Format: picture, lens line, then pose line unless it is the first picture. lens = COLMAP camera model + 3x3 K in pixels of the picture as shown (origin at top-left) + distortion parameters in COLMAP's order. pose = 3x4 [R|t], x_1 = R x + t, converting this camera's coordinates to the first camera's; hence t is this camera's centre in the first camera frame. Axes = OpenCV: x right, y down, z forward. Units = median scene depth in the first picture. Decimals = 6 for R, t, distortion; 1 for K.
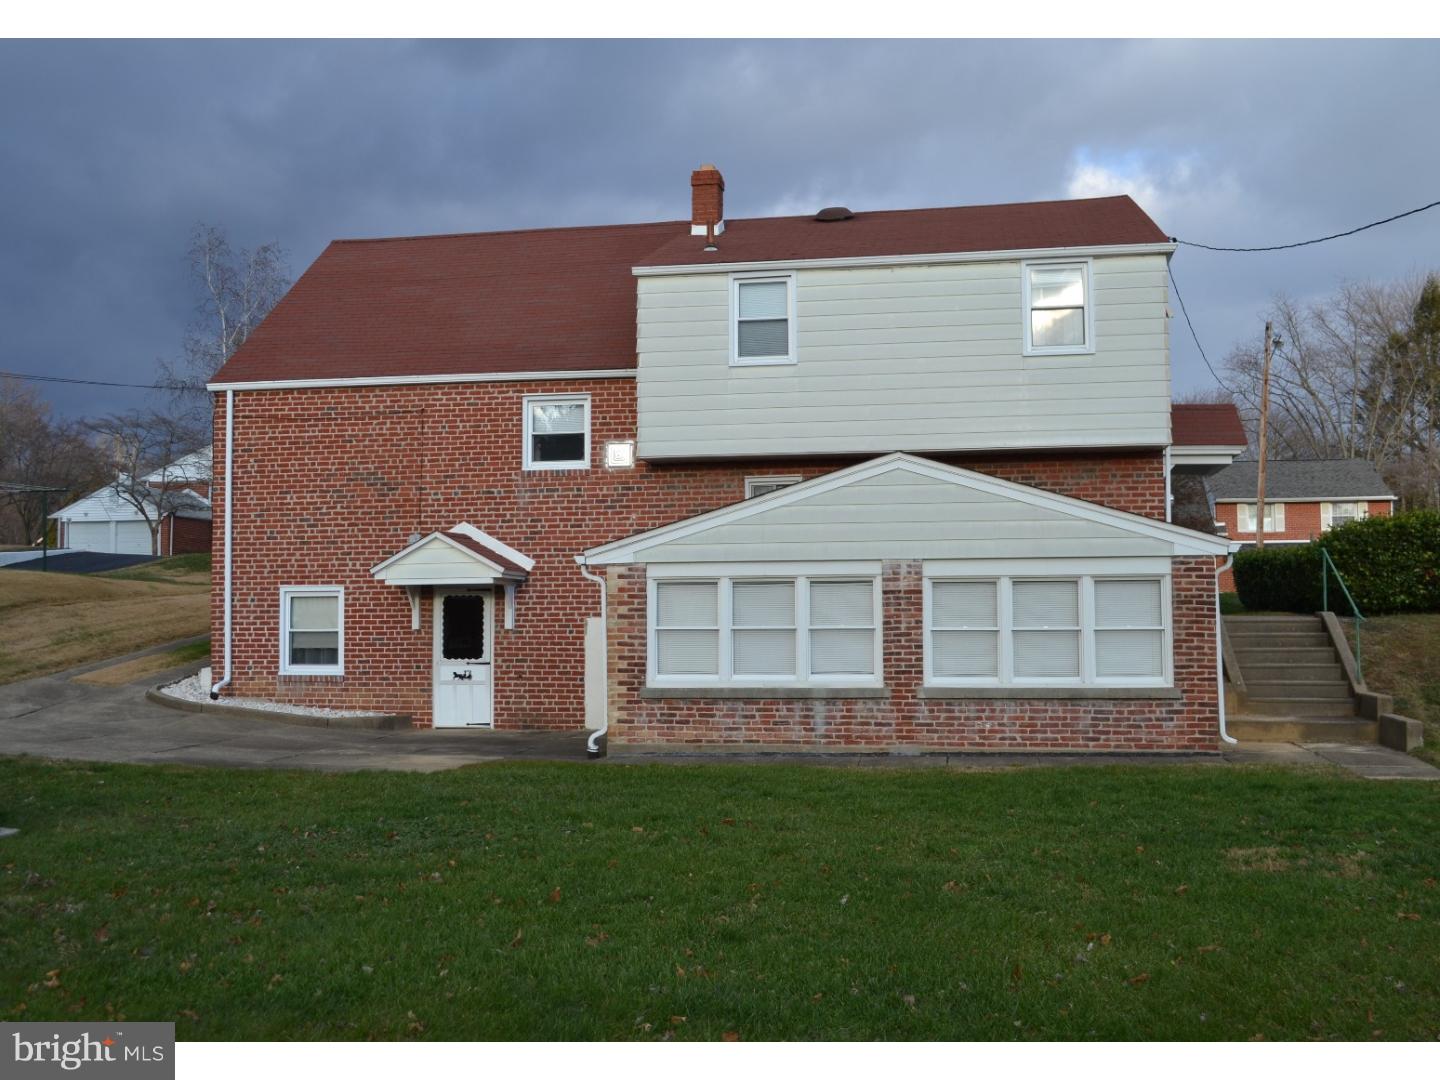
lens RADIAL K [[1443.7, 0, 719.4], [0, 1443.7, 536.3], [0, 0, 1]] dist [-0.066257, 0.000000]
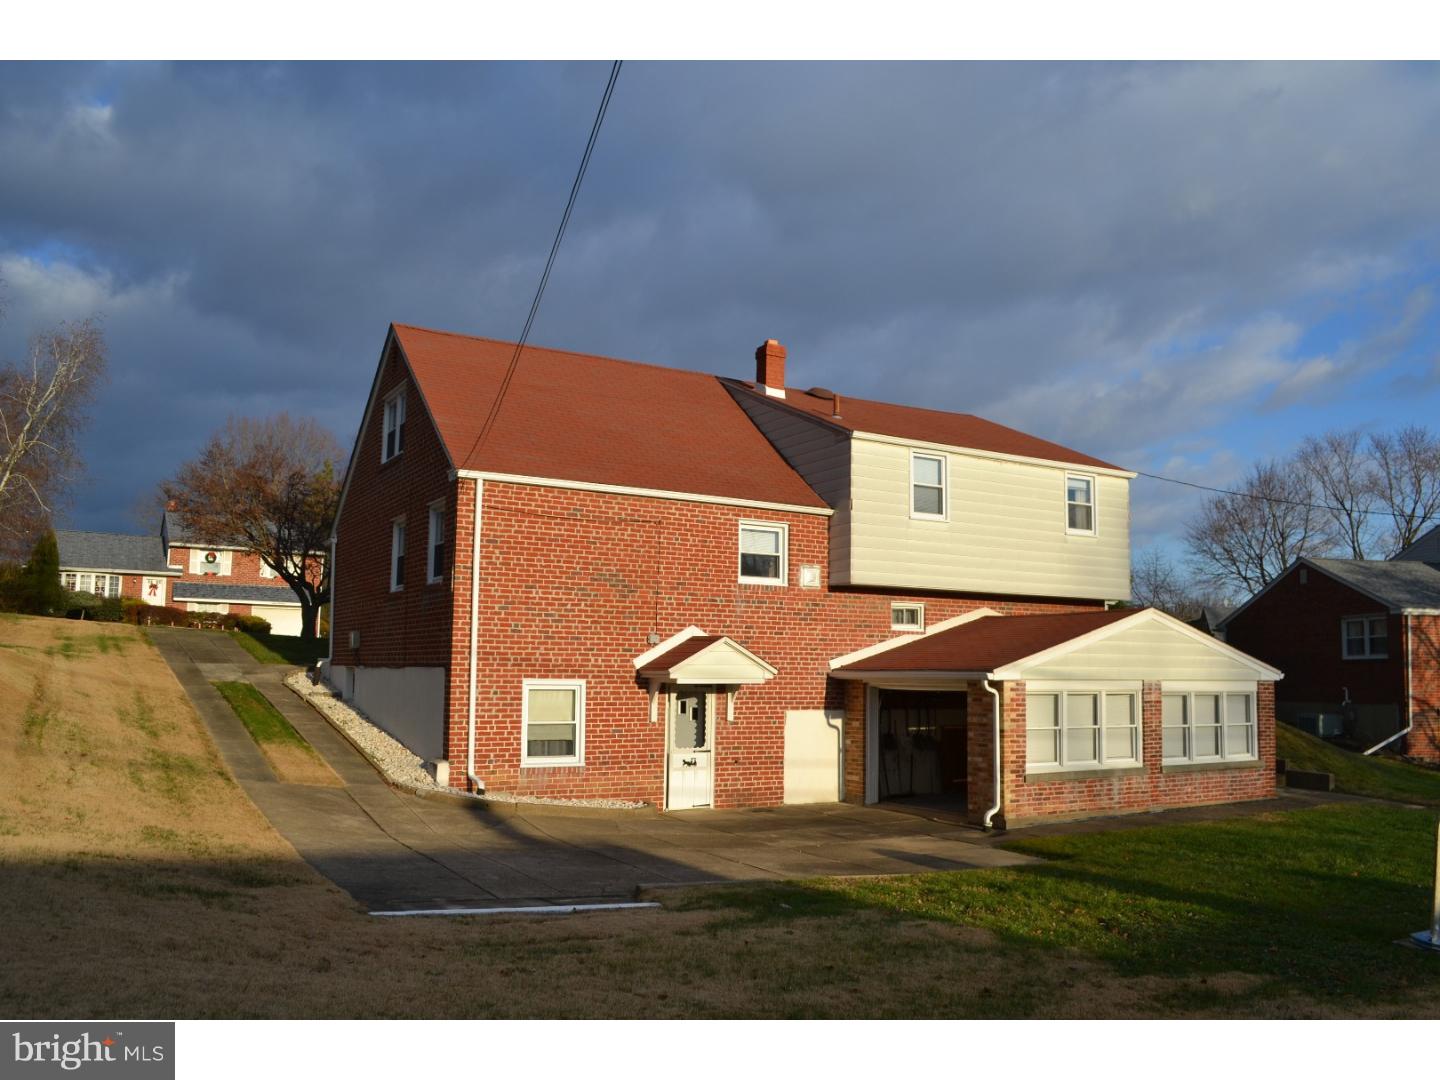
lens RADIAL K [[1168.1, 0, 718.7], [0, 1168.1, 547.4], [0, 0, 1]] dist [-0.078055, -0.004629]
pose [[0.756077, 0.083278, 0.649163, -0.754949], [-0.059552, 0.996511, -0.058478, -0.018337], [-0.651767, 0.005555, 0.758399, 0.292905]]
